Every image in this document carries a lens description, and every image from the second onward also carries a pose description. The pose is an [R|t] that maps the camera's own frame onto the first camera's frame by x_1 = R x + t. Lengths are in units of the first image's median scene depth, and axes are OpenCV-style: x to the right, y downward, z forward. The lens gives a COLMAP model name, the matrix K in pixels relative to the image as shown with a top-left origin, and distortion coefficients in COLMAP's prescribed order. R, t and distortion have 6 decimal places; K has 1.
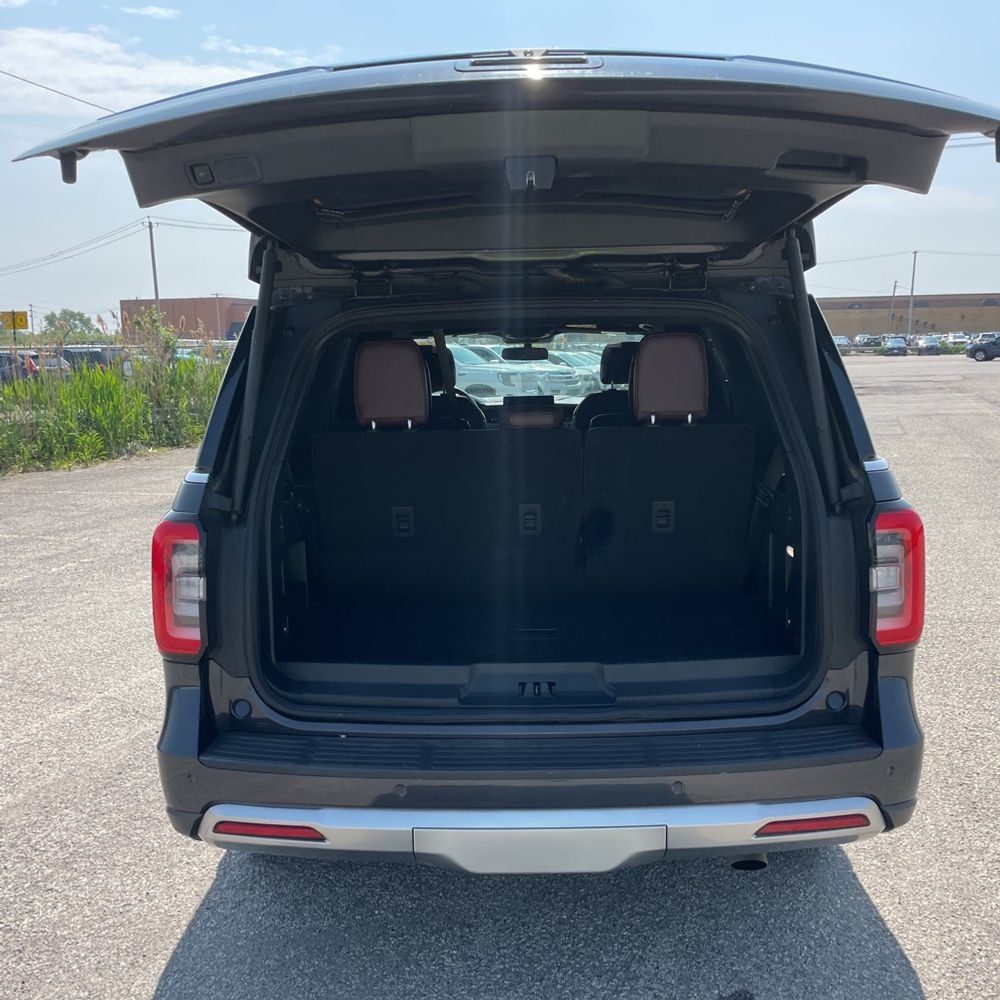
lens RADIAL K [[1009.1, 0, 511.9], [0, 1009.1, 496.8], [0, 0, 1]] dist [0.093661, -0.130136]
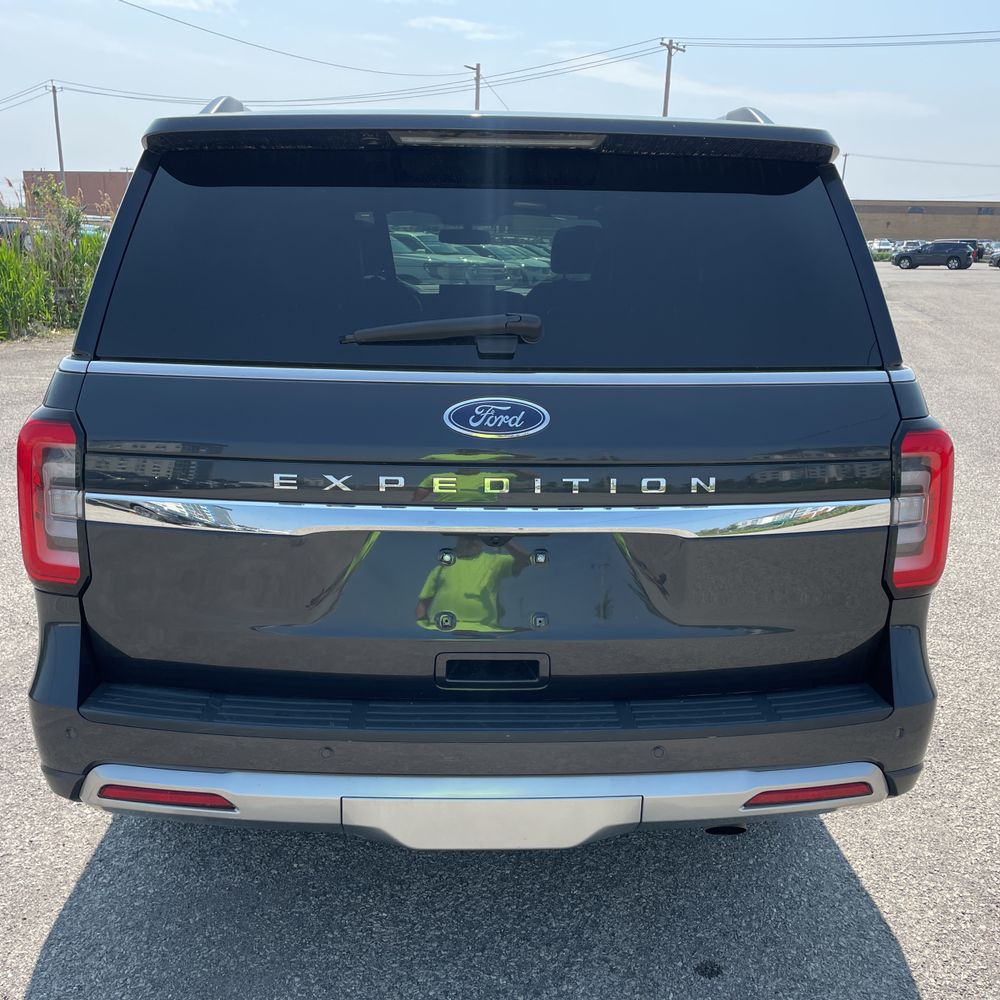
lens RADIAL K [[1005.5, 0, 489.1], [0, 1005.5, 498.5], [0, 0, 1]] dist [0.098727, -0.133610]
pose [[0.998072, 0.022266, 0.057942, -0.024870], [-0.028145, 0.994314, 0.102701, -0.005598], [-0.055326, -0.104133, 0.993023, 0.159203]]
